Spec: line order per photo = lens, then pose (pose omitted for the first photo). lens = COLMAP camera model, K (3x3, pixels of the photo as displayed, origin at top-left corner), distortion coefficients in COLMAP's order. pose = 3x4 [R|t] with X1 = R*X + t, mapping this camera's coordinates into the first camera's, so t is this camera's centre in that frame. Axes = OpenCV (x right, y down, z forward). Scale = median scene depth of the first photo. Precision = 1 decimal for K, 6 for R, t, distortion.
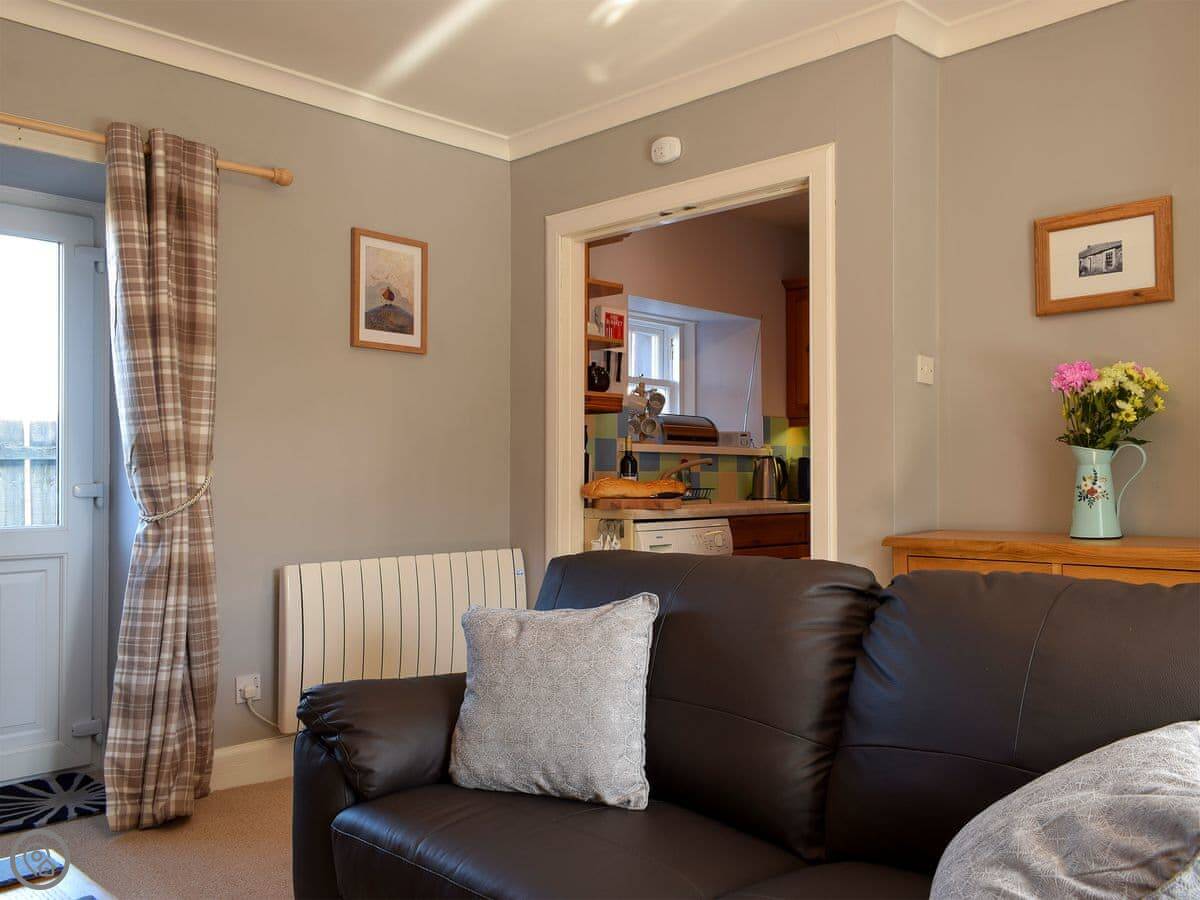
lens RADIAL K [[1053.2, 0, 596.2], [0, 1053.2, 429.1], [0, 0, 1]] dist [0.017813, 0.012145]
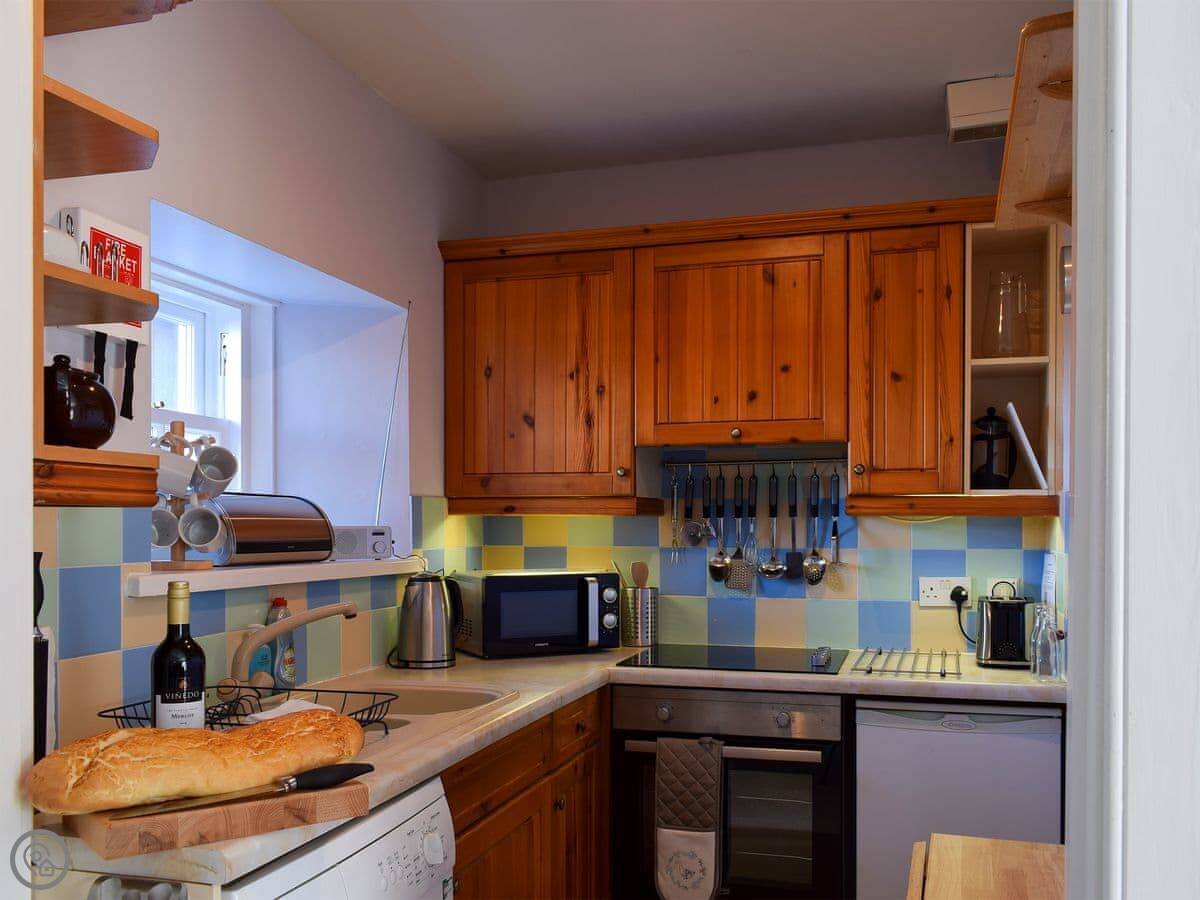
lens RADIAL K [[1041.8, 0, 602.6], [0, 1041.8, 525.8], [0, 0, 1]] dist [-0.002615, -0.014672]
pose [[0.871878, -0.001568, 0.489721, -0.013208], [-0.024849, 0.998565, 0.047437, -0.027892], [-0.489092, -0.053528, 0.870588, 0.584879]]
